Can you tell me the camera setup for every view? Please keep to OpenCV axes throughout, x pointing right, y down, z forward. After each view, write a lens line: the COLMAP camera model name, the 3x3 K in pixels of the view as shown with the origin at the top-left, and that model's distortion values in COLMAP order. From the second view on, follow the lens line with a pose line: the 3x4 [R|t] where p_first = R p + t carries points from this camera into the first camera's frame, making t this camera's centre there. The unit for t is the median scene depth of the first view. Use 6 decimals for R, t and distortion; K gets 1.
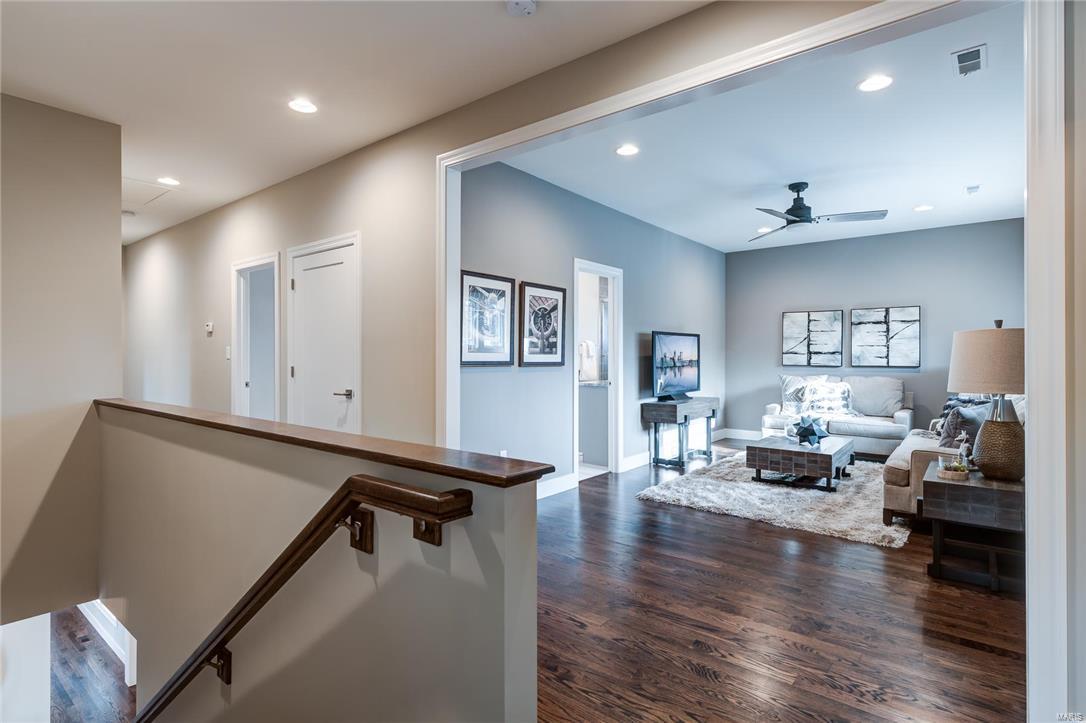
lens RADIAL K [[539.6, 0, 547.7], [0, 539.6, 353.0], [0, 0, 1]] dist [-0.000368, -0.000077]
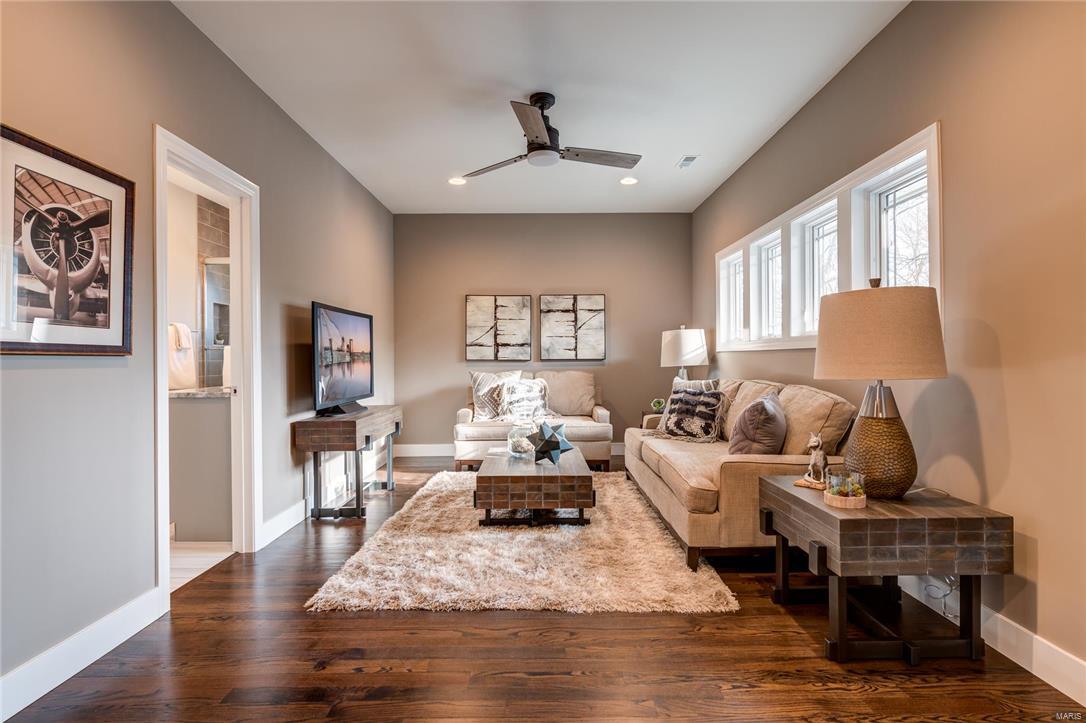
lens RADIAL K [[555.9, 0, 546.0], [0, 555.9, 358.7], [0, 0, 1]] dist [0.003361, -0.000431]
pose [[0.780701, -0.005876, 0.624877, 0.008765], [0.003420, 0.999981, 0.005131, 0.020532], [-0.624895, -0.001869, 0.780707, 0.339300]]
